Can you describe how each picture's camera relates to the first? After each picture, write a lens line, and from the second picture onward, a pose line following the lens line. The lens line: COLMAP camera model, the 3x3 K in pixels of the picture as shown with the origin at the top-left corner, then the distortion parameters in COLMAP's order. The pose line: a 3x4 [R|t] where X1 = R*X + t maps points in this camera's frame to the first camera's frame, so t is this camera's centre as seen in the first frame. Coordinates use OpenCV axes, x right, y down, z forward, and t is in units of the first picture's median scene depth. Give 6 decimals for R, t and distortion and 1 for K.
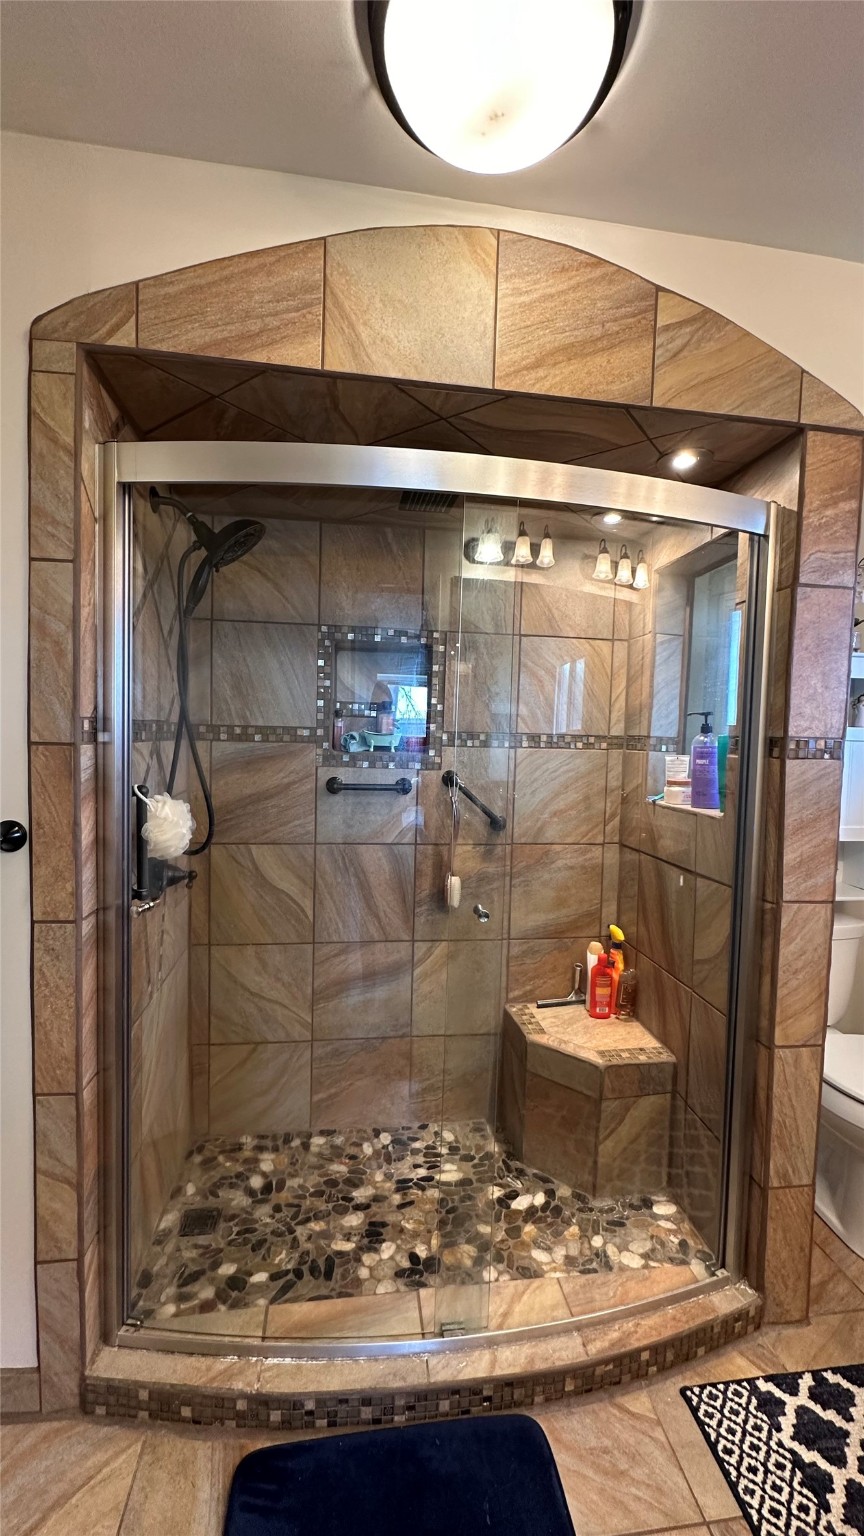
lens RADIAL K [[614.2, 0, 435.3], [0, 614.2, 768.5], [0, 0, 1]] dist [-0.001525, 0.000664]
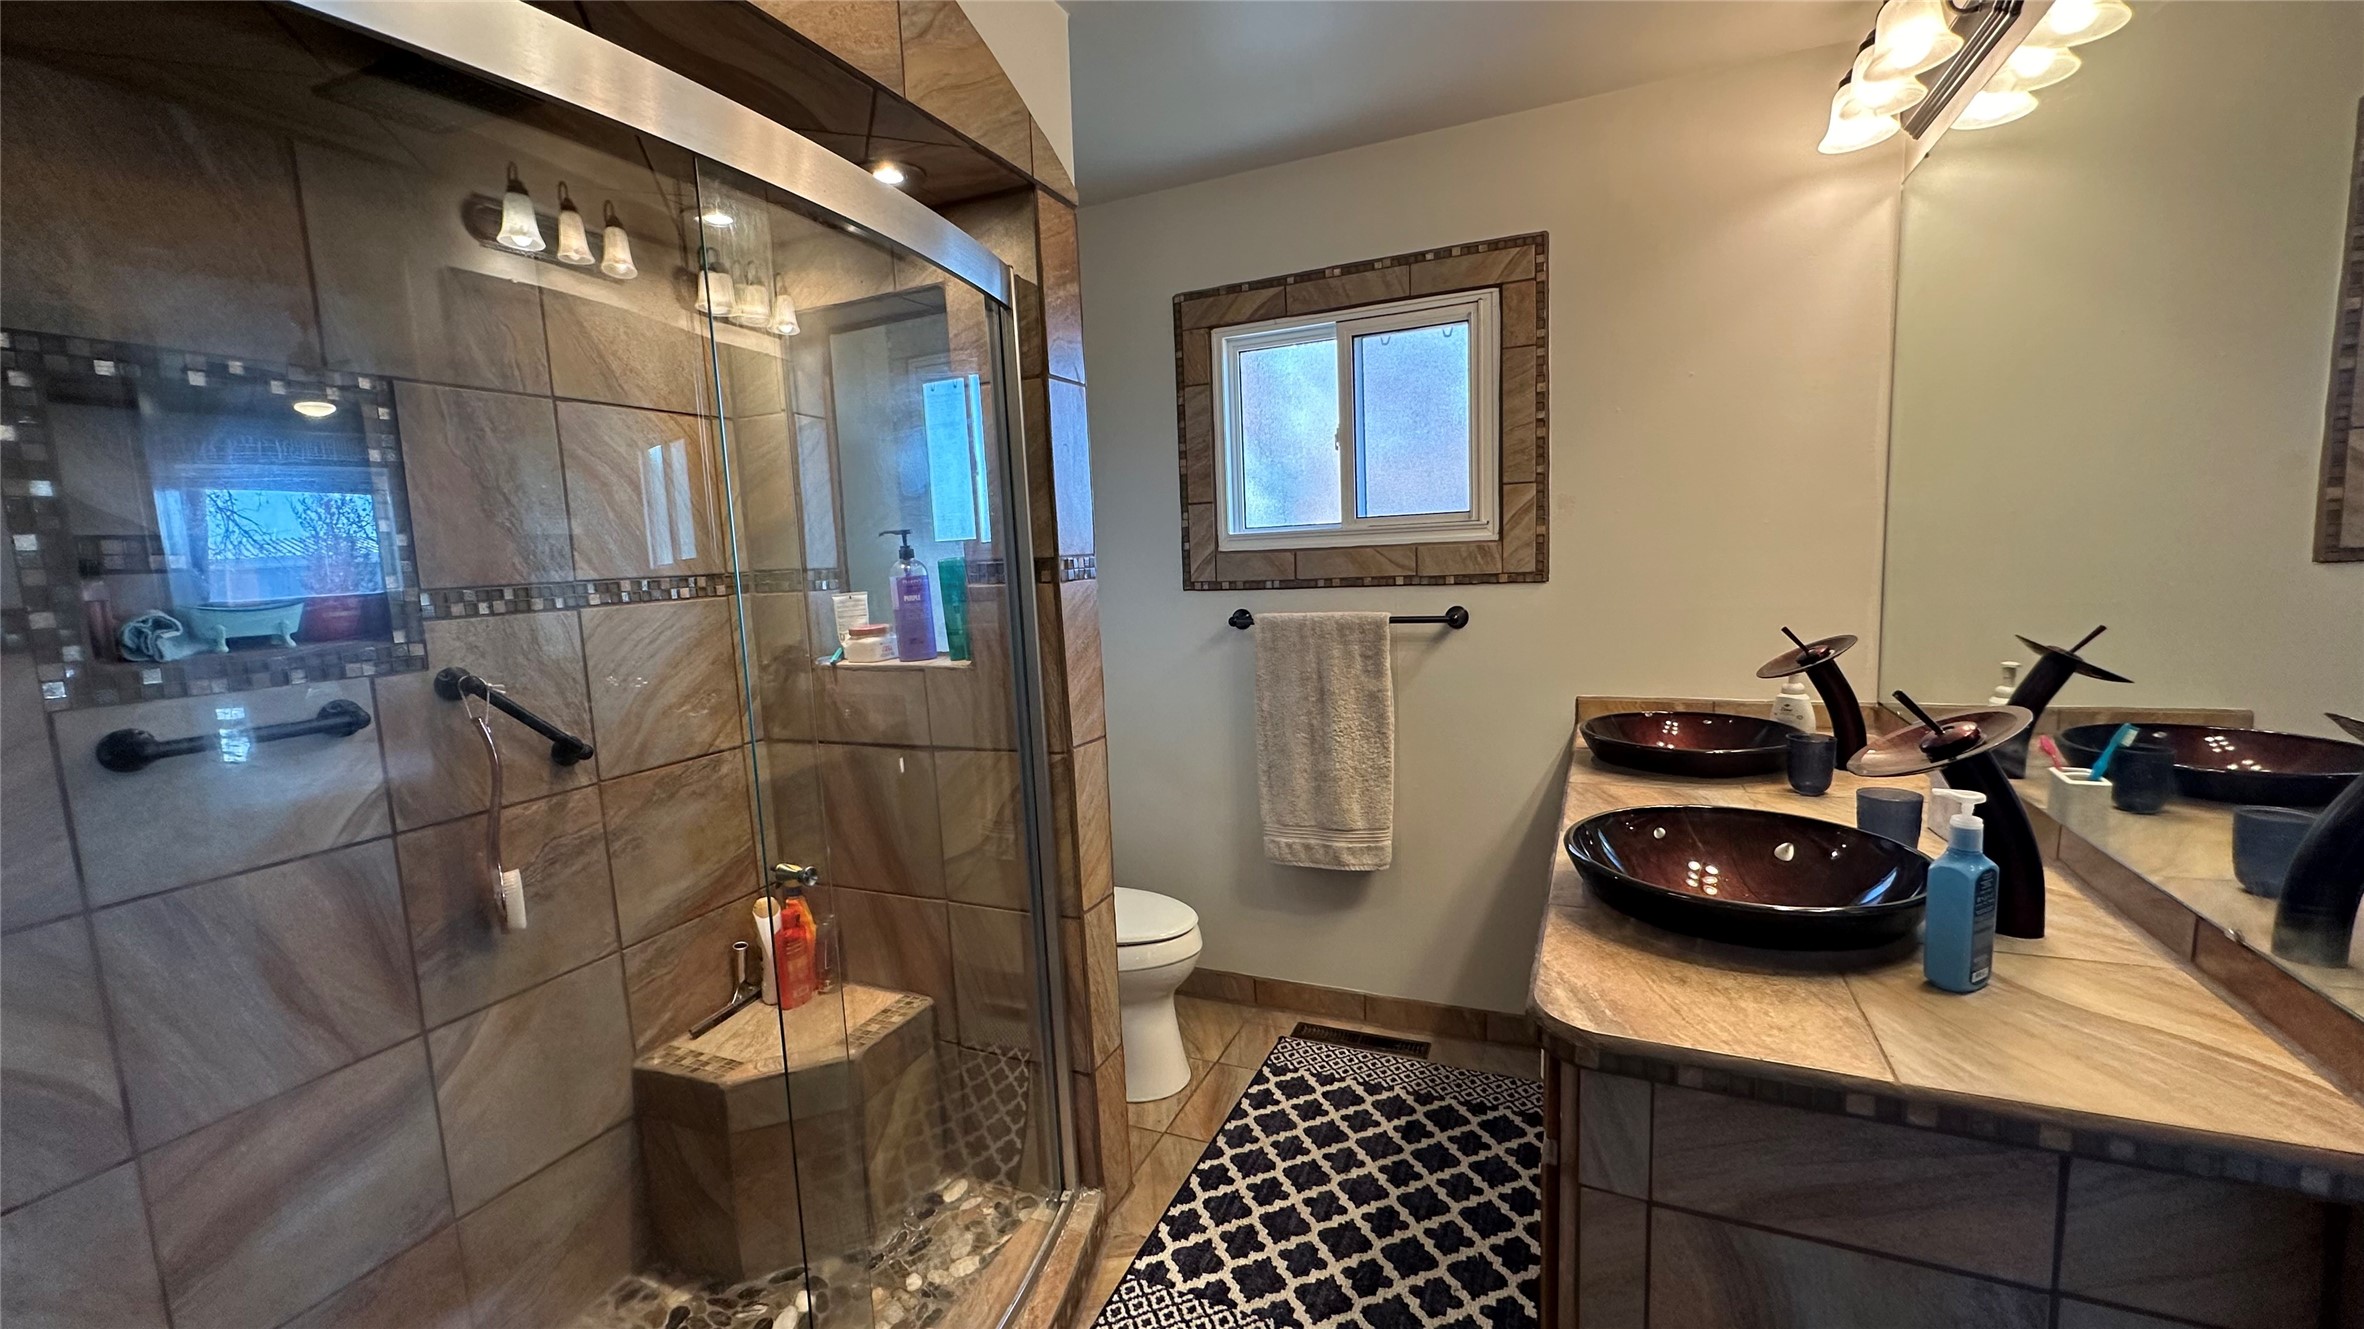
lens RADIAL K [[945.4, 0, 1186.5], [0, 945.4, 664.4], [0, 0, 1]] dist [-0.001525, 0.000664]
pose [[0.526623, -0.156222, 0.835622, -0.329532], [0.106433, 0.987351, 0.117512, -0.028382], [-0.843410, 0.027054, 0.536589, 0.111131]]
